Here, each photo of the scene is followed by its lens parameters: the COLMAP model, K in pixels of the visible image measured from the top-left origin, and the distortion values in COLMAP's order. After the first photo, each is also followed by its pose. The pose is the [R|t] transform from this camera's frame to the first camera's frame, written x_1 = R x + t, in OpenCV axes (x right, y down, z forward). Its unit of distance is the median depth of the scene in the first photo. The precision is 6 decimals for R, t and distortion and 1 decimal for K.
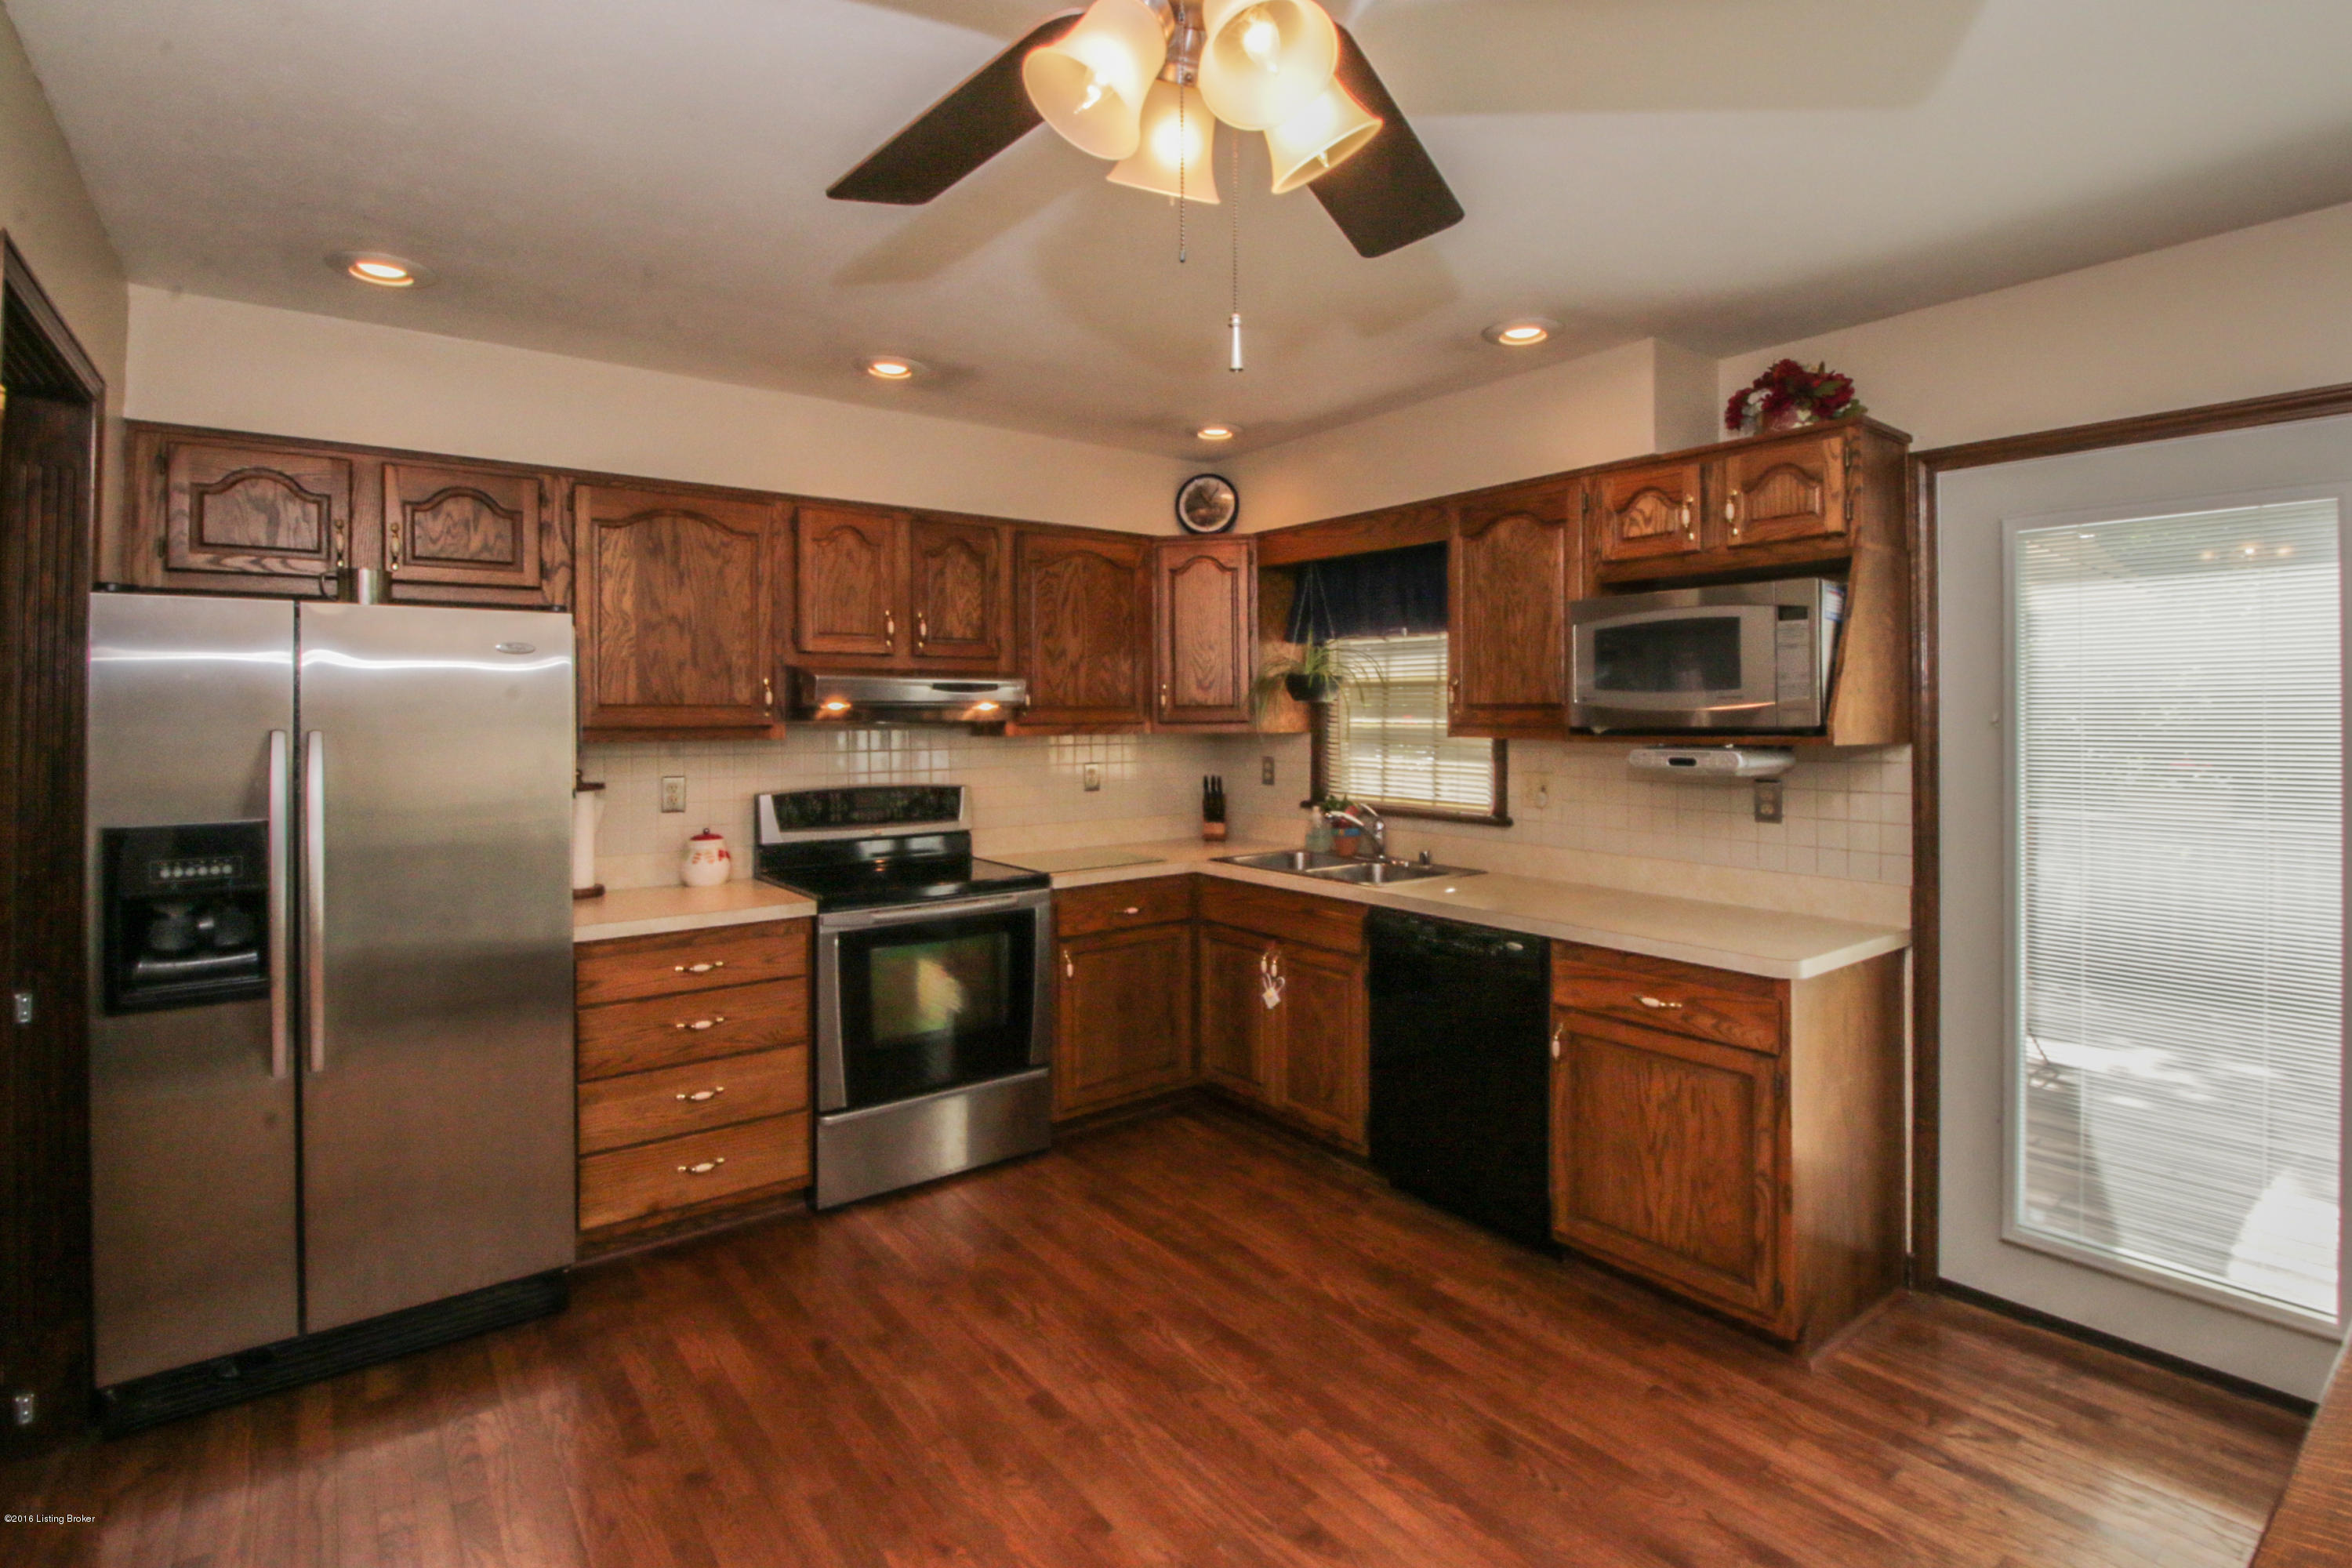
lens RADIAL K [[1113.3, 0, 1164.3], [0, 1113.3, 715.7], [0, 0, 1]] dist [-0.002630, -0.002744]
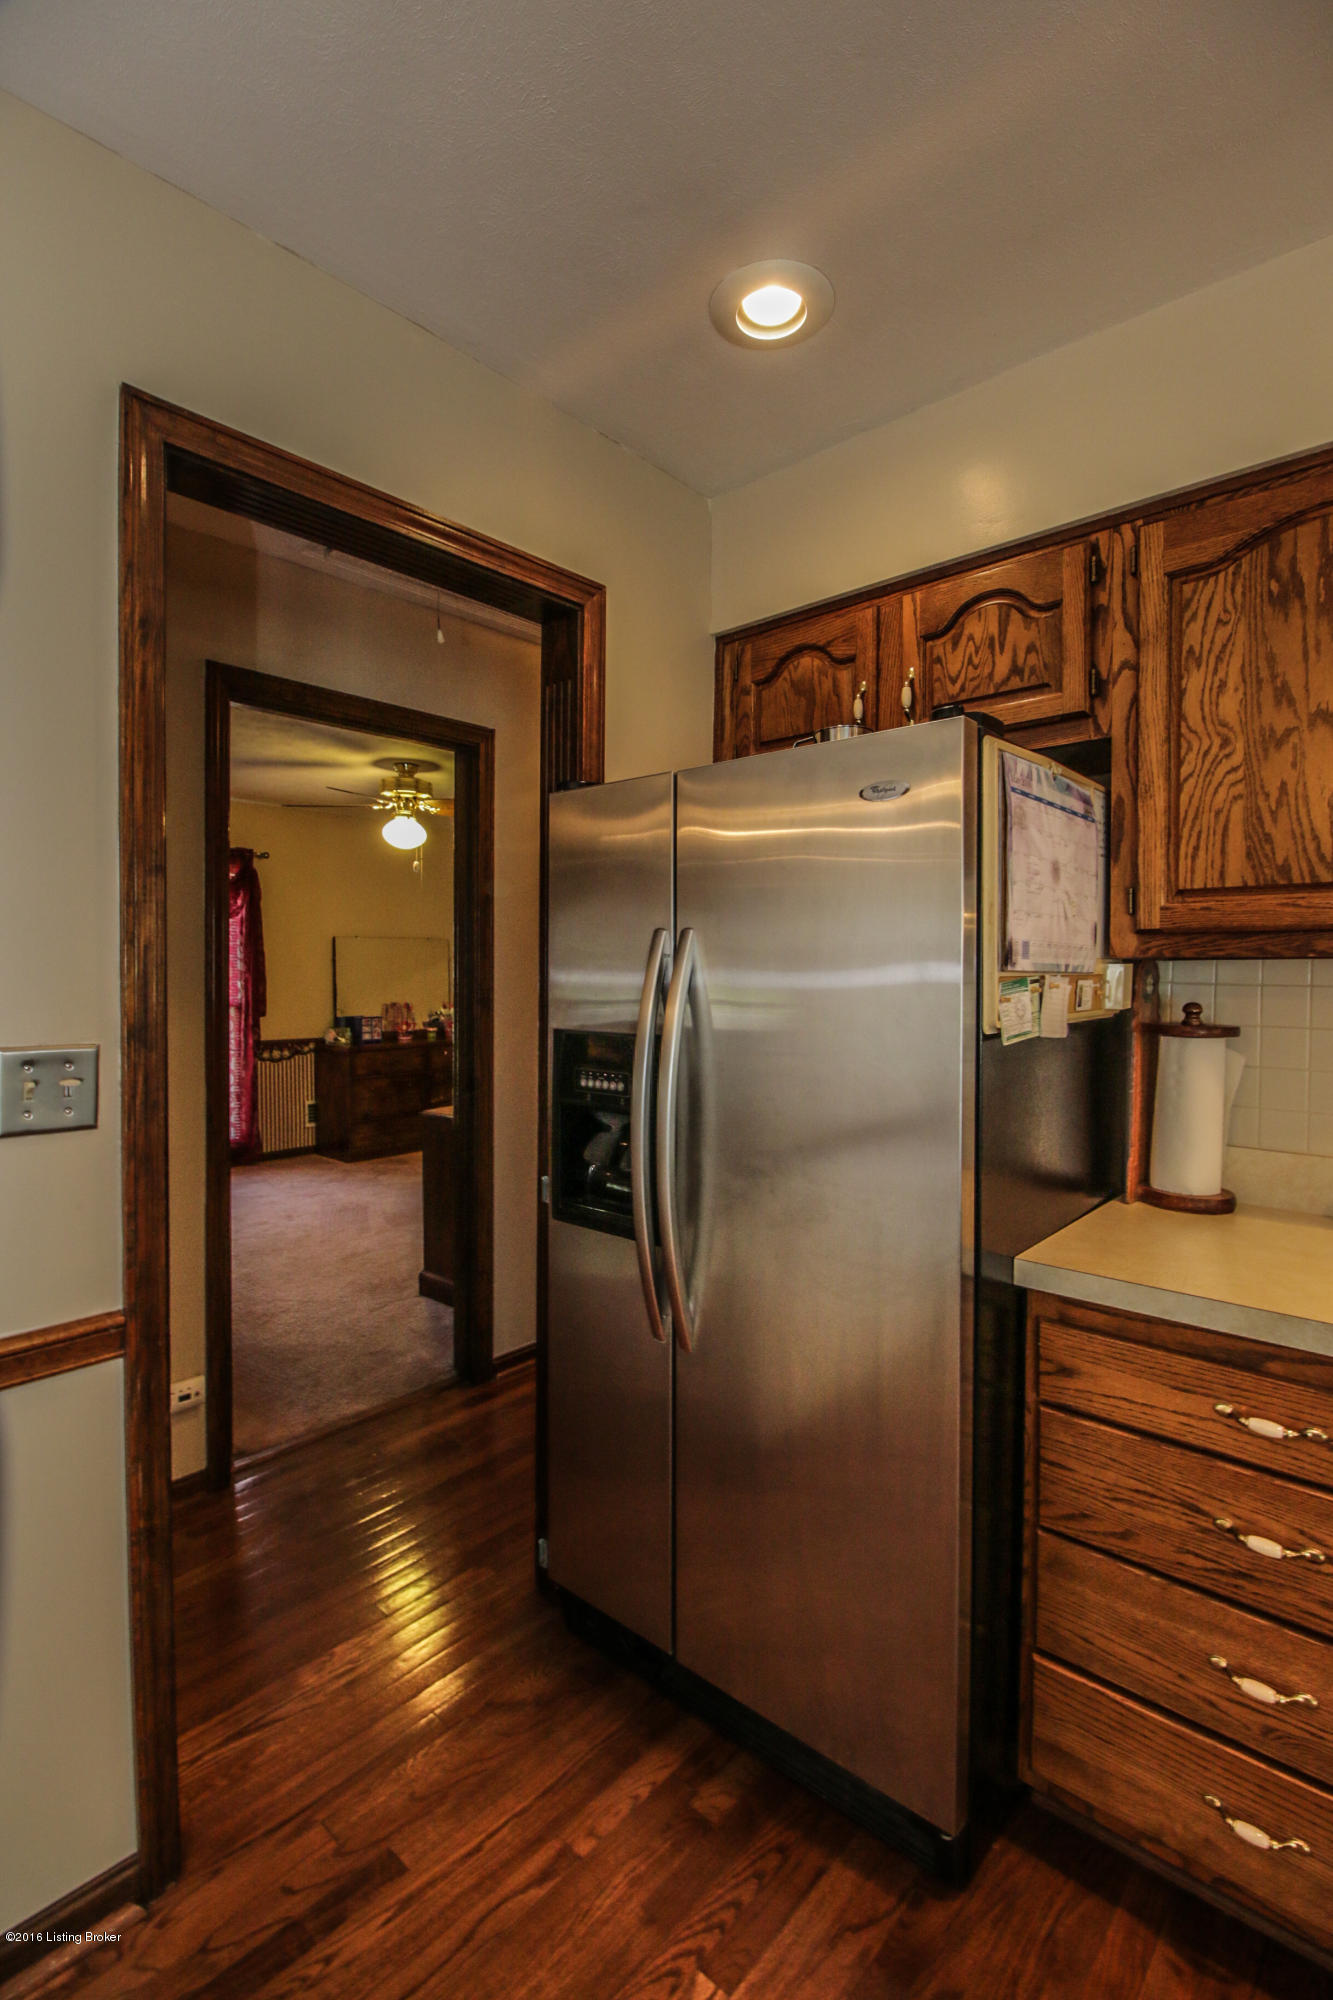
lens RADIAL K [[946.7, 0, 668.1], [0, 946.7, 981.5], [0, 0, 1]] dist [-0.002630, -0.002744]
pose [[0.188853, 0.017759, -0.981845, -0.069609], [-0.001130, 0.999840, 0.017867, 0.028644], [0.982005, -0.002264, 0.188843, 0.637342]]
